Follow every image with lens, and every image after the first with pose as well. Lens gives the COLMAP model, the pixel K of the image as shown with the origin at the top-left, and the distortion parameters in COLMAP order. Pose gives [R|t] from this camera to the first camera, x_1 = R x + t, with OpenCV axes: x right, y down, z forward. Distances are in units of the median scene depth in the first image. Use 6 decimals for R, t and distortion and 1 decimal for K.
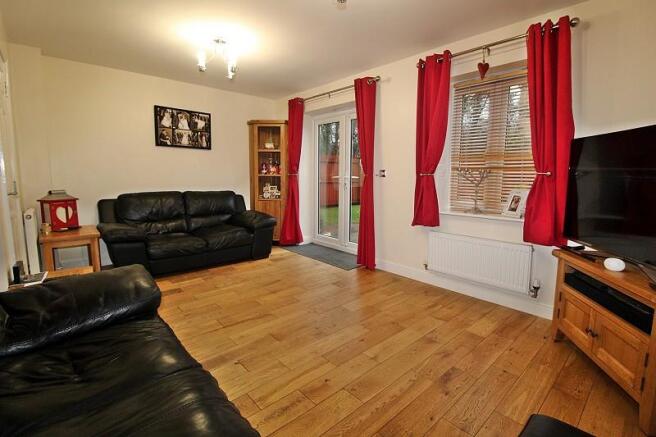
lens RADIAL K [[311.2, 0, 321.0], [0, 311.2, 204.4], [0, 0, 1]] dist [-0.013469, -0.004852]
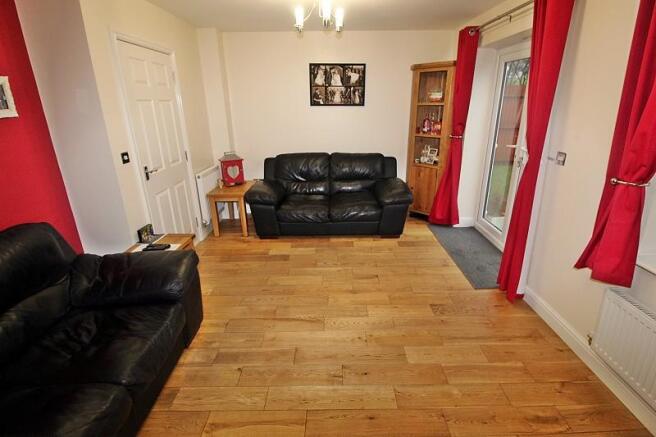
lens RADIAL K [[311.2, 0, 324.4], [0, 311.2, 208.2], [0, 0, 1]] dist [-0.013469, -0.004852]
pose [[0.745824, 0.186975, -0.639365, 0.210303], [-0.034743, 0.969413, 0.242965, -0.110868], [0.665236, -0.158996, 0.729507, 0.228395]]
